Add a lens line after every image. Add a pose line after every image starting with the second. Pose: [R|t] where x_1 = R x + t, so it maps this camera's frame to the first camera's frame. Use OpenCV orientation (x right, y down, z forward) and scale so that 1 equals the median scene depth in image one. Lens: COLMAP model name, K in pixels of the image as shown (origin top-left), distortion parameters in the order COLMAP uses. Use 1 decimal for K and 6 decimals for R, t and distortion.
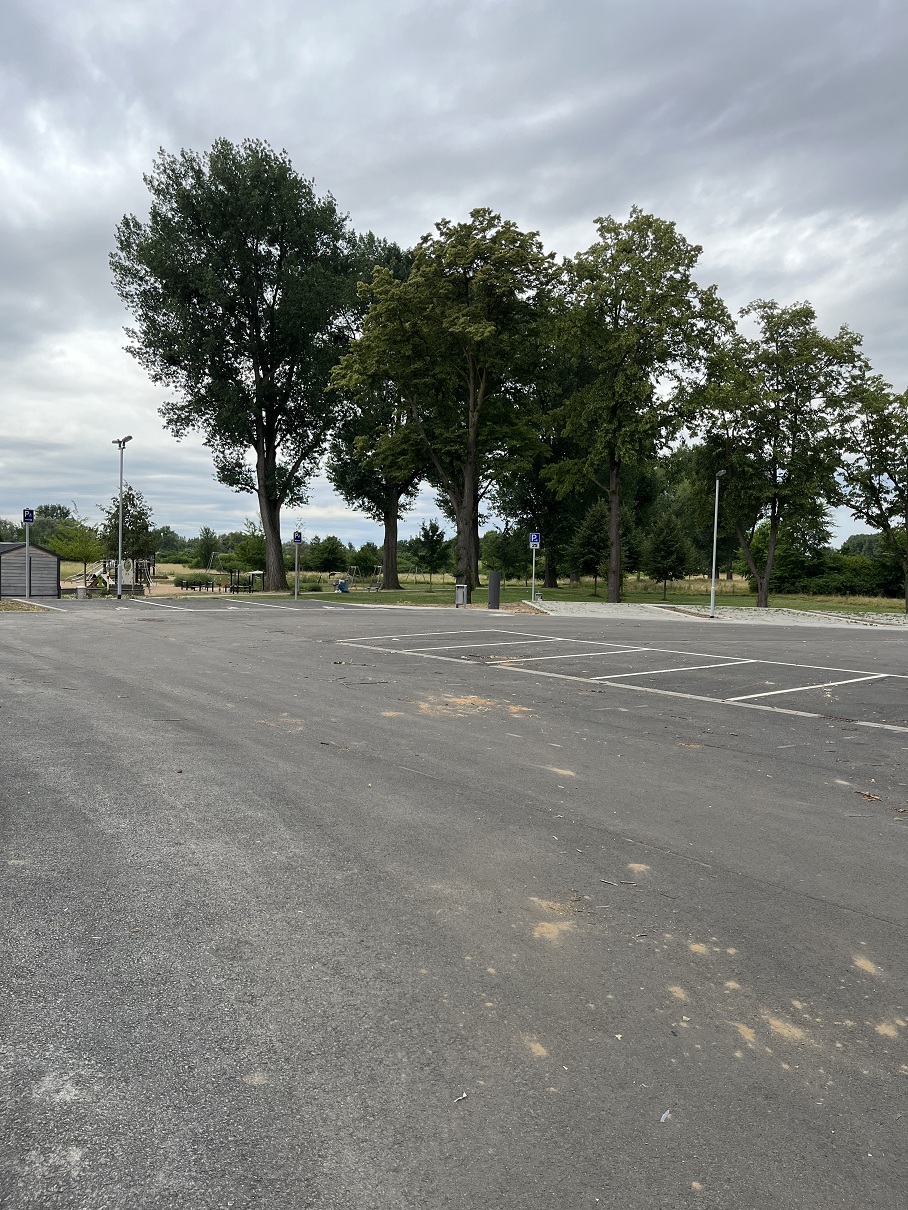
lens RADIAL K [[932.1, 0, 457.1], [0, 932.1, 604.5], [0, 0, 1]] dist [0.044398, 0.011166]
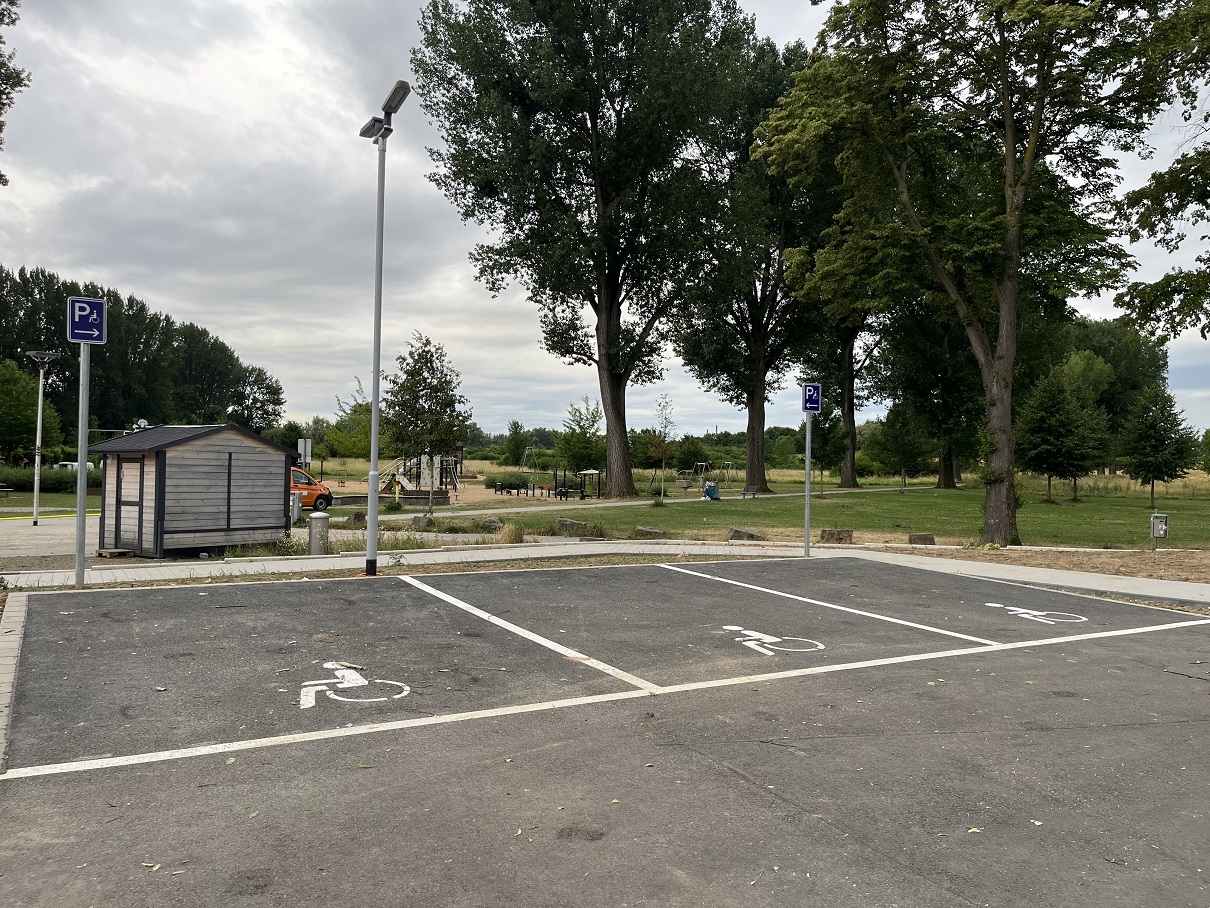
lens RADIAL K [[932.1, 0, 603.1], [0, 932.1, 454.1], [0, 0, 1]] dist [0.044398, 0.011166]
pose [[0.986873, -0.008104, -0.161295, -0.089467], [0.000318, 0.998836, -0.048240, -0.013378], [0.161498, 0.047556, 0.985726, 0.275129]]
